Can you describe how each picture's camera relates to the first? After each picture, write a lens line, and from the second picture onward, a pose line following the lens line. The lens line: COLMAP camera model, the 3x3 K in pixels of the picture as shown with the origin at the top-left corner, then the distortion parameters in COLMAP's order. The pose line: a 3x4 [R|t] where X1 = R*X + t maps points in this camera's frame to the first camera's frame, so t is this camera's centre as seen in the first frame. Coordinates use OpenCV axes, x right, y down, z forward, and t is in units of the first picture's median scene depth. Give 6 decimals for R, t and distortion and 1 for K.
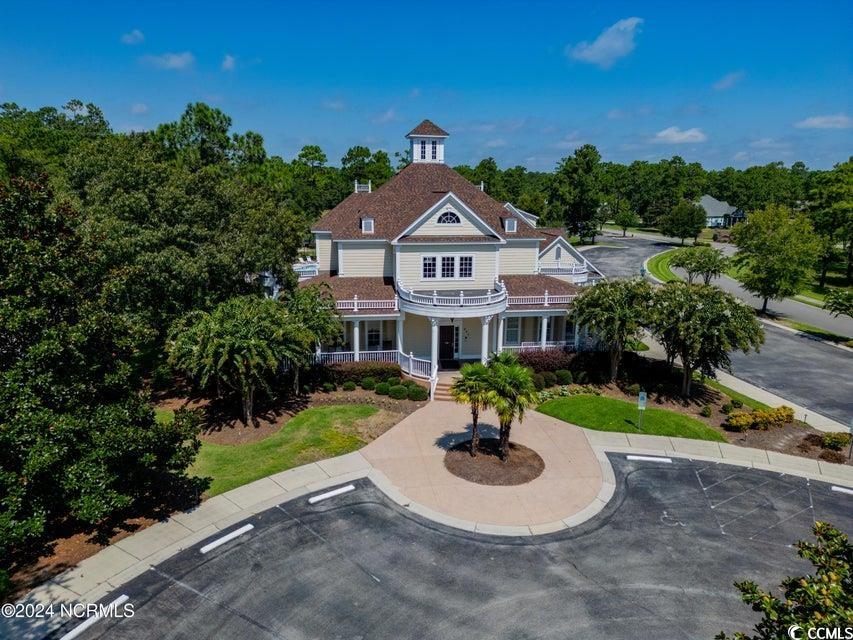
lens RADIAL K [[559.2, 0, 439.6], [0, 559.2, 321.1], [0, 0, 1]] dist [0.056346, -0.039614]
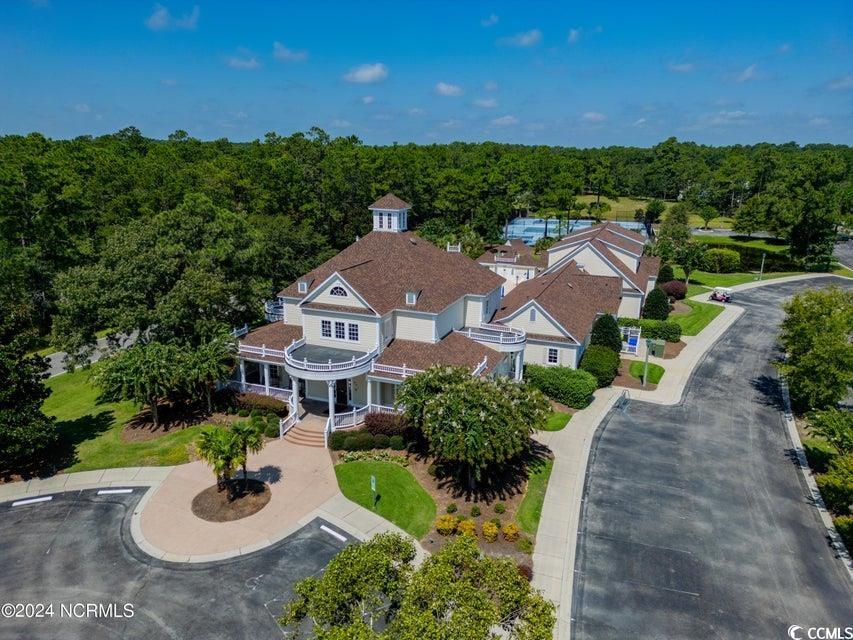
lens RADIAL K [[559.2, 0, 439.6], [0, 559.2, 321.1], [0, 0, 1]] dist [0.056346, -0.039614]
pose [[0.878722, 0.136556, -0.457384, 0.762888], [-0.121479, 0.990632, 0.062377, -0.220315], [0.461617, 0.000750, 0.887079, 0.026886]]
